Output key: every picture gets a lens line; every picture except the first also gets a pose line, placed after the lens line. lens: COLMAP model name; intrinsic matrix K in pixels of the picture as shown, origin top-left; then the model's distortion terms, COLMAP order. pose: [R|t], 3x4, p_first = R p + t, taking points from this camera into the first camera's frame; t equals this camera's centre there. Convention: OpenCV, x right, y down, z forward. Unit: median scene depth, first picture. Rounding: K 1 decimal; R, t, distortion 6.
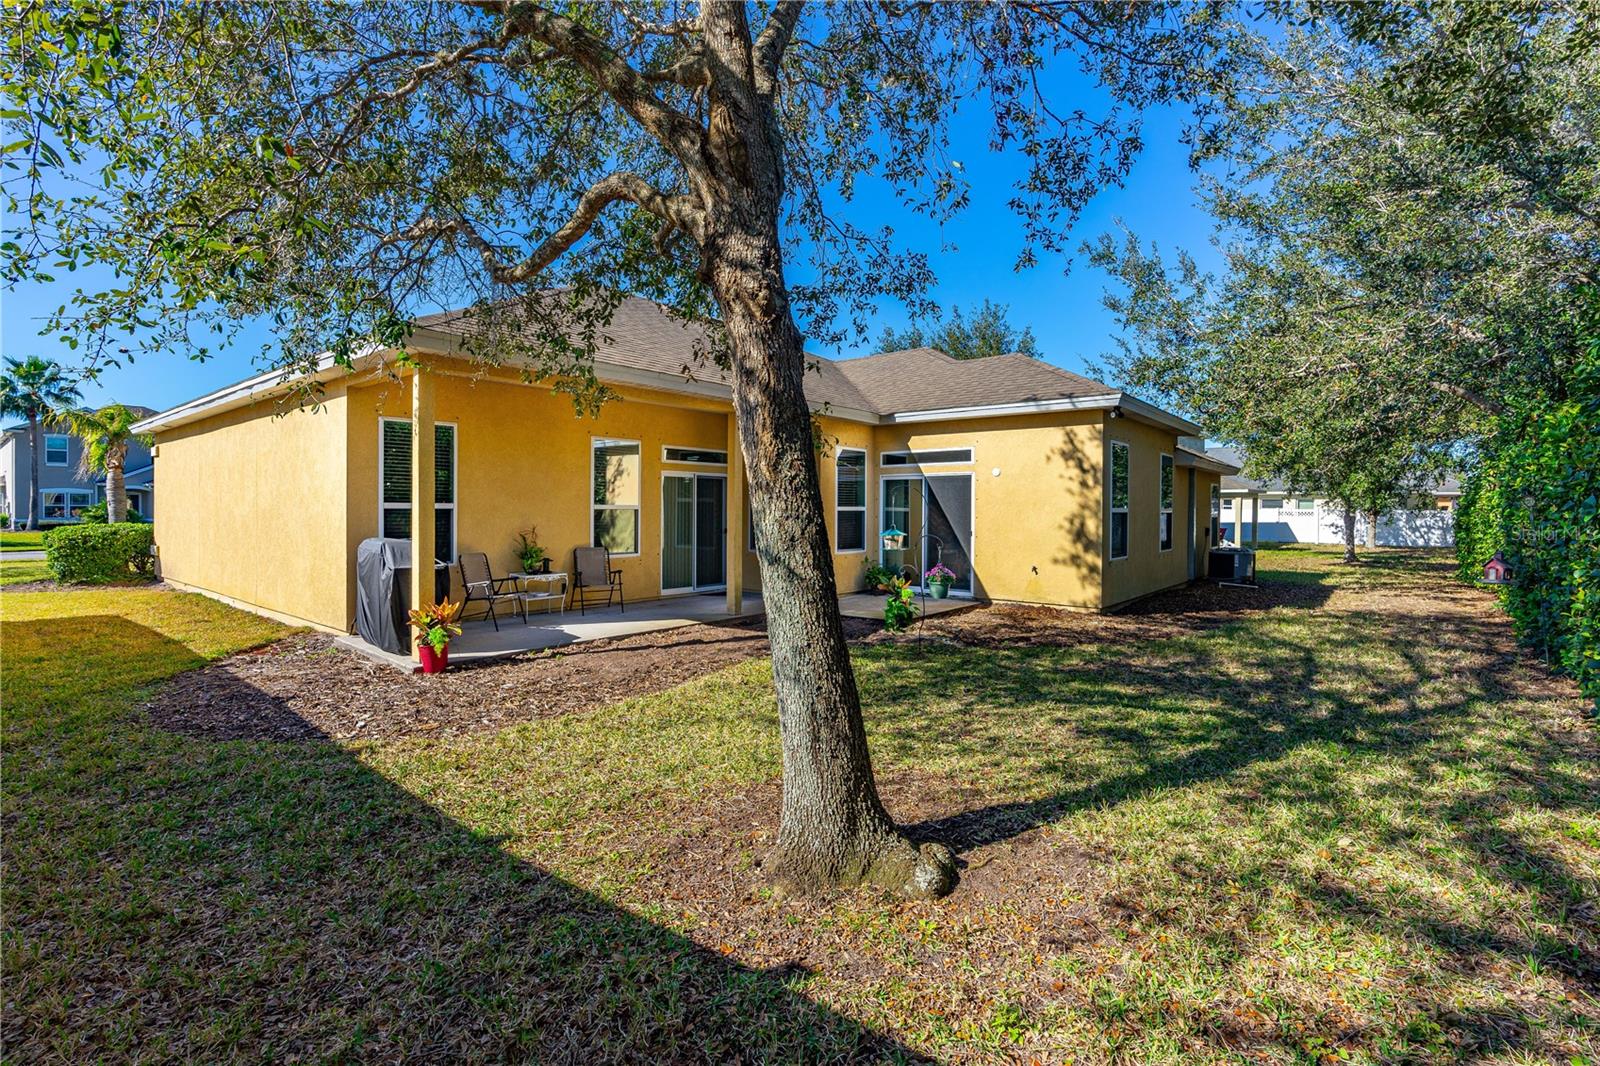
lens RADIAL K [[725.2, 0, 805.5], [0, 725.2, 518.5], [0, 0, 1]] dist [-0.001858, -0.000114]
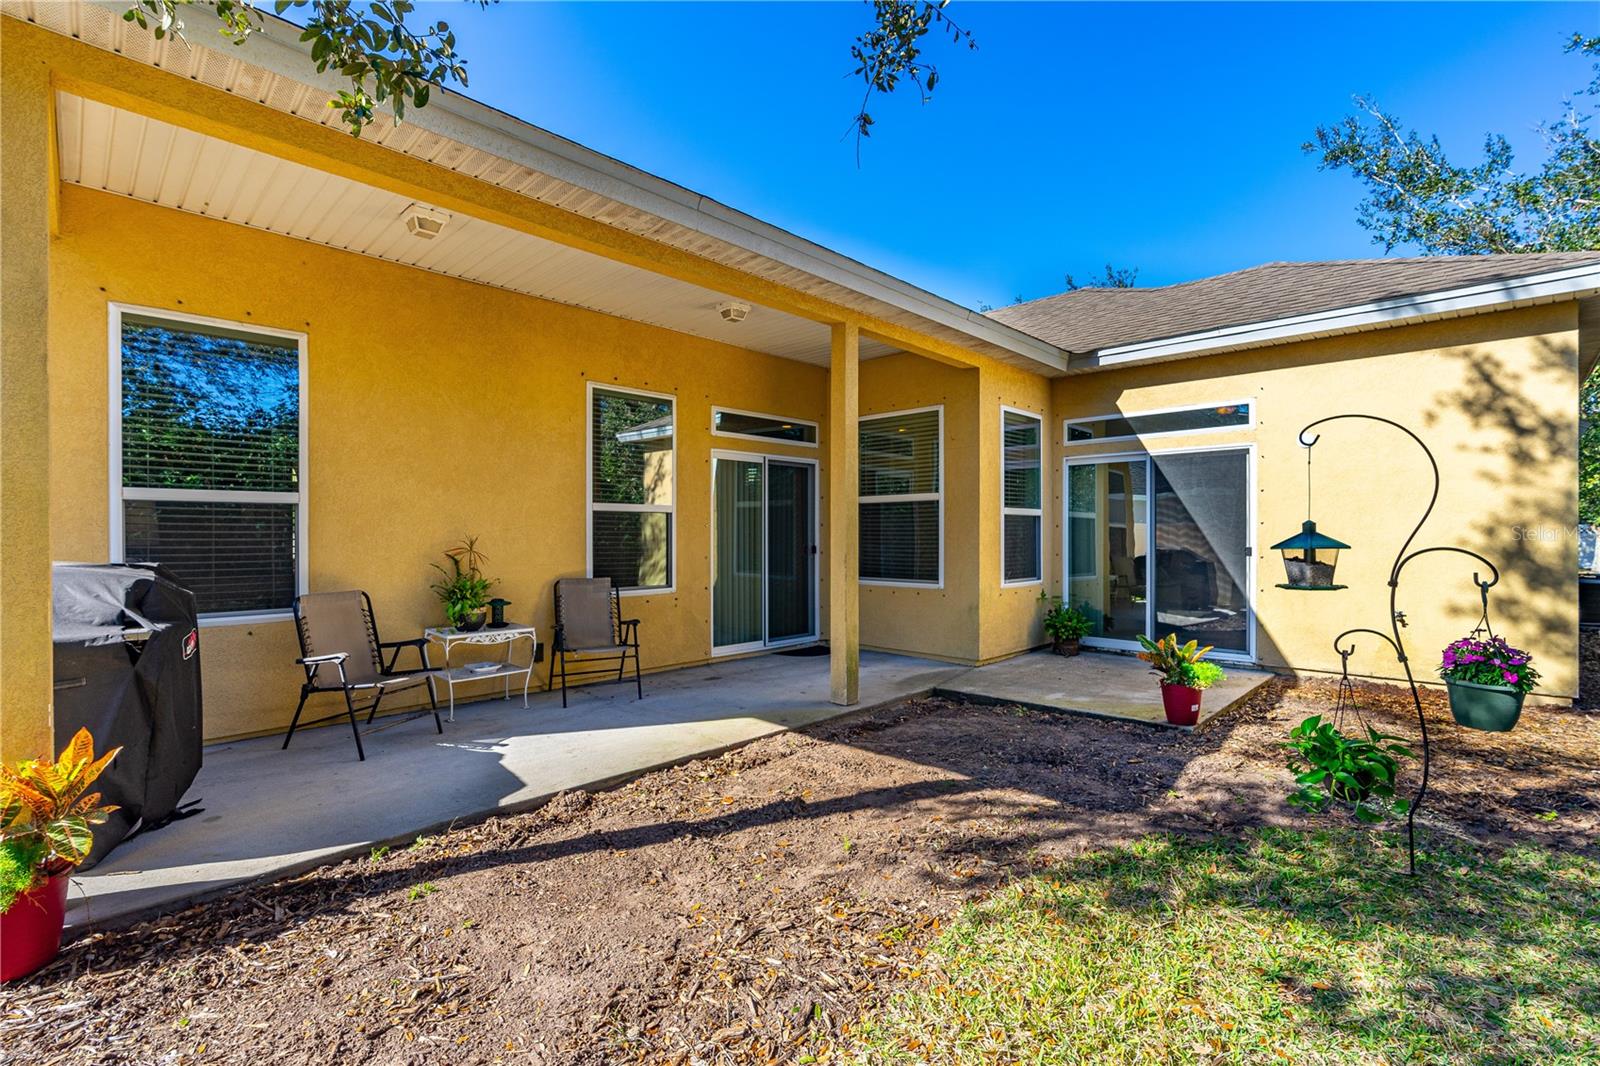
lens RADIAL K [[725.2, 0, 794.8], [0, 725.2, 533.3], [0, 0, 1]] dist [-0.001858, -0.000114]
pose [[0.995857, -0.000599, -0.090929, -0.081137], [0.000428, 0.999998, -0.001906, 0.006457], [0.090929, 0.001859, 0.995856, 0.438092]]
